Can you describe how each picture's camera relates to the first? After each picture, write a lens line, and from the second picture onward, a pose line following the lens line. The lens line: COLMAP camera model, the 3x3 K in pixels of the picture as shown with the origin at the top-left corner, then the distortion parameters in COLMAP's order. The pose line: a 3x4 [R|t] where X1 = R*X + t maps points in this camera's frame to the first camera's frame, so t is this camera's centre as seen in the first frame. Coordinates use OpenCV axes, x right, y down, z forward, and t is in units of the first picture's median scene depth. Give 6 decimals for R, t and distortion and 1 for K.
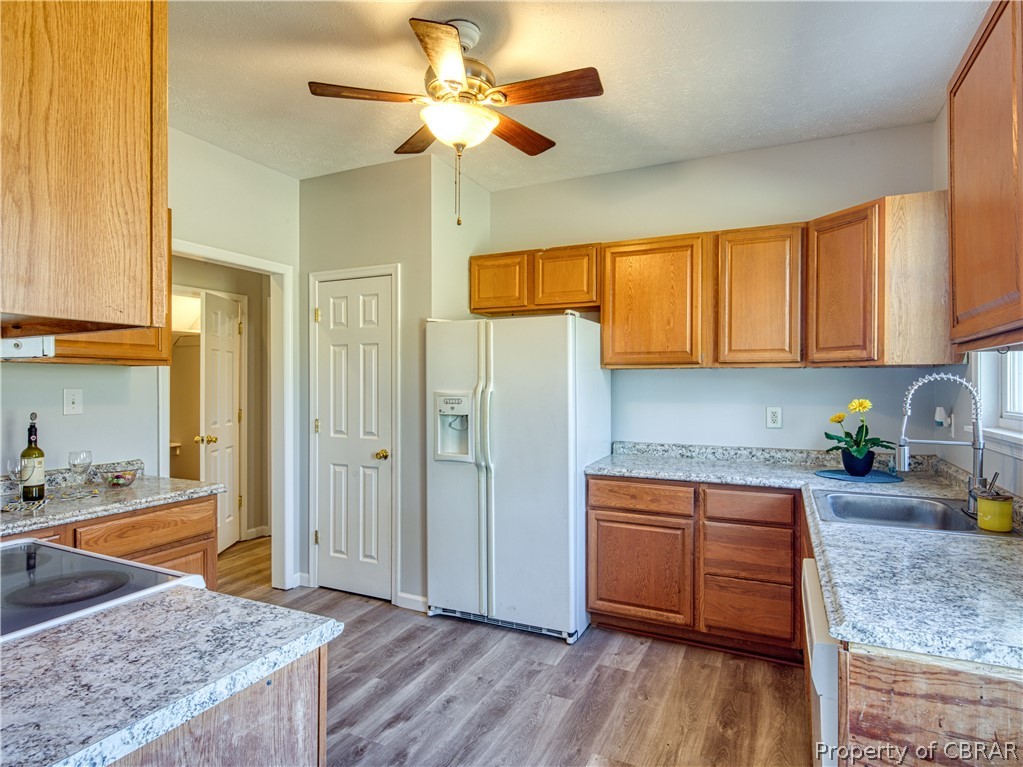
lens RADIAL K [[554.6, 0, 513.2], [0, 554.6, 384.5], [0, 0, 1]] dist [0.001342, 0.000189]
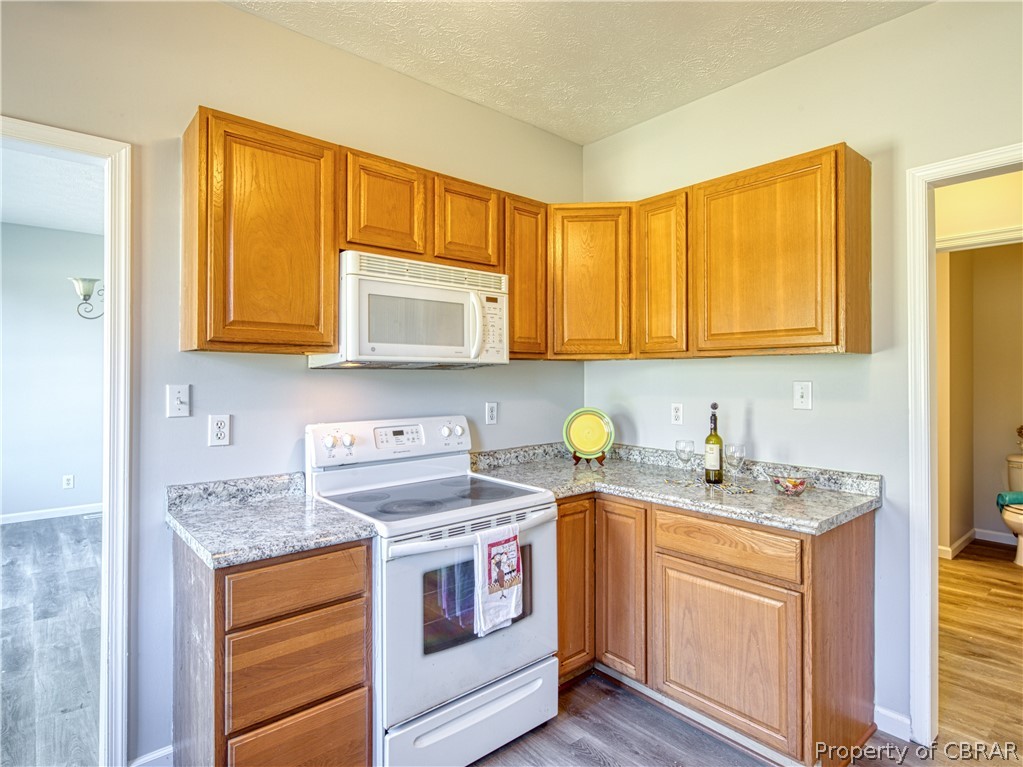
lens RADIAL K [[554.6, 0, 512.5], [0, 554.6, 376.6], [0, 0, 1]] dist [0.001342, 0.000189]
pose [[-0.399586, 0.004139, -0.916686, 0.296439], [0.002825, 0.999991, 0.003283, -0.006334], [0.916691, -0.001278, -0.399594, 1.067899]]
